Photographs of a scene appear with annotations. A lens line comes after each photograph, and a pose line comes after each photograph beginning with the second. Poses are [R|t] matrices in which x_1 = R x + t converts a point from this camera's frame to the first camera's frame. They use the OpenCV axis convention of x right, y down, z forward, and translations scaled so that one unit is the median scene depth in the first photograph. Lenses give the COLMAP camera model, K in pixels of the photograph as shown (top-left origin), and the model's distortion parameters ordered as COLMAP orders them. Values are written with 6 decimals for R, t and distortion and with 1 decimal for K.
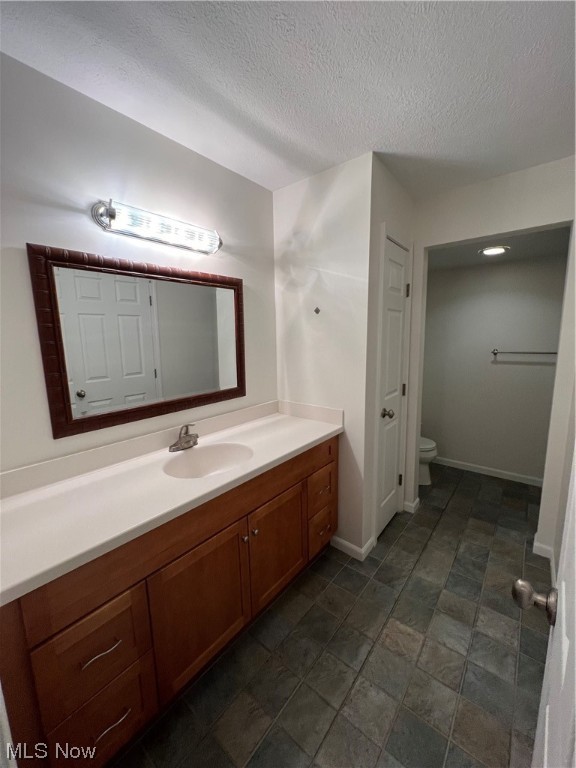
lens RADIAL K [[305.8, 0, 288.0], [0, 305.8, 384.0], [0, 0, 1]] dist [0.000167, 0.000019]
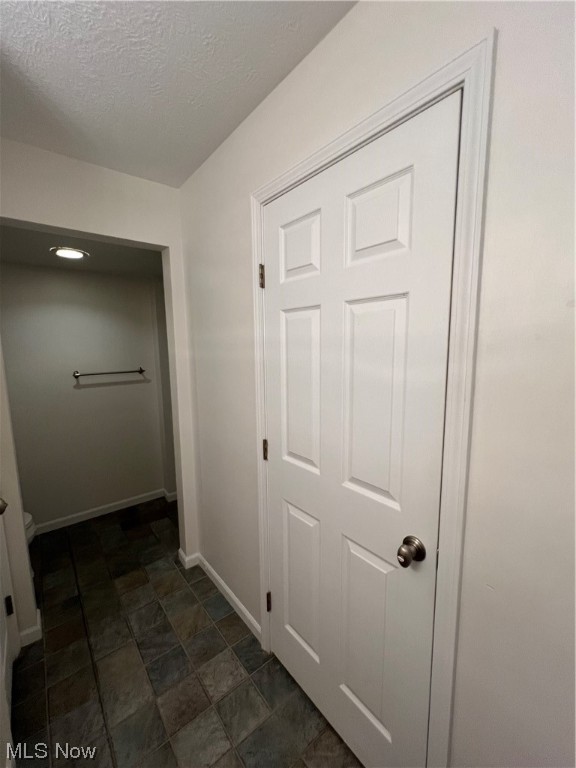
lens RADIAL K [[314.1, 0, 283.5], [0, 314.1, 383.8], [0, 0, 1]] dist [0.000802, 0.000040]
pose [[0.208803, -0.109294, 0.971831, -0.077136], [0.160807, 0.984046, 0.076117, -0.082855], [-0.964646, 0.140383, 0.223047, 0.396942]]
